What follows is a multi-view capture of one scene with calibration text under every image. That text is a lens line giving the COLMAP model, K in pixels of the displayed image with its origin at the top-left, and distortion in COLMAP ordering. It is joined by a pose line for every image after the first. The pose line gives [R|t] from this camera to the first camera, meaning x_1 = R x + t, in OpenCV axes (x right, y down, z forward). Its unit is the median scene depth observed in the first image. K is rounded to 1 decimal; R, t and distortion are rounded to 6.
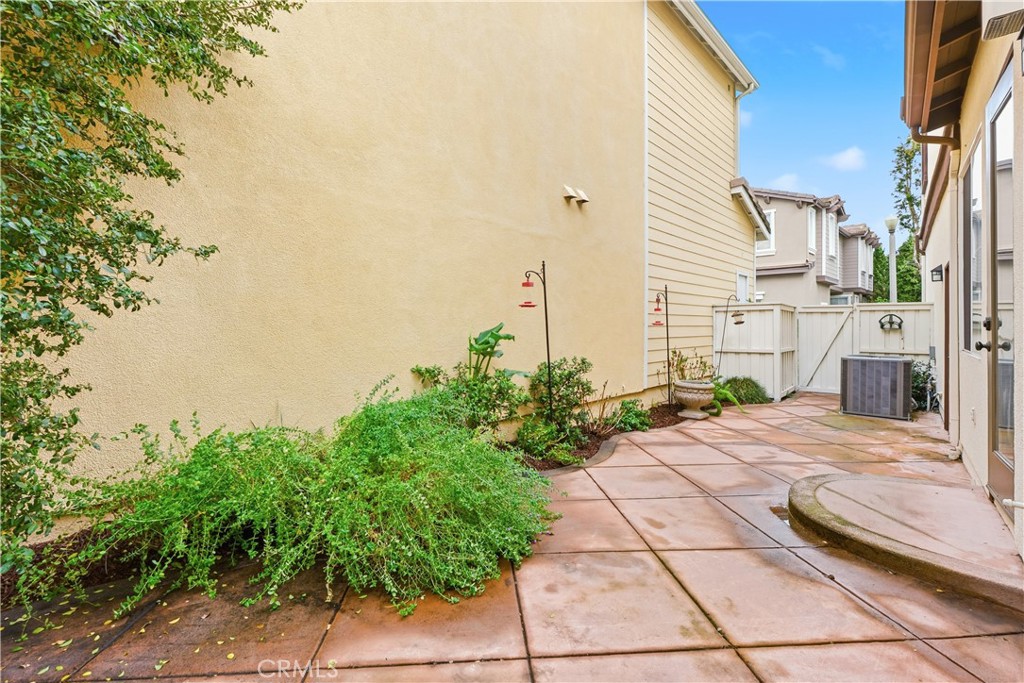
lens RADIAL K [[455.4, 0, 512.0], [0, 455.4, 341.5], [0, 0, 1]] dist [-0.002163, 0.000473]
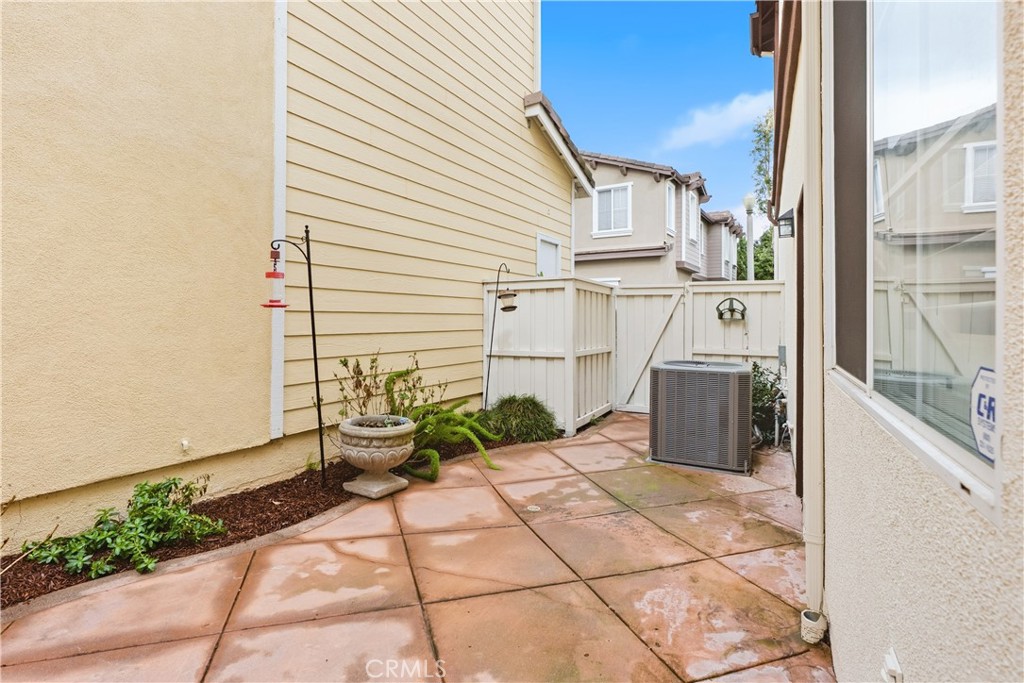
lens RADIAL K [[461.1, 0, 516.5], [0, 461.1, 338.5], [0, 0, 1]] dist [-0.006926, 0.000860]
pose [[0.978876, -0.005528, 0.204381, 0.382886], [0.004135, 0.999965, 0.007241, -0.005565], [-0.204414, -0.006243, 0.978865, 0.396707]]
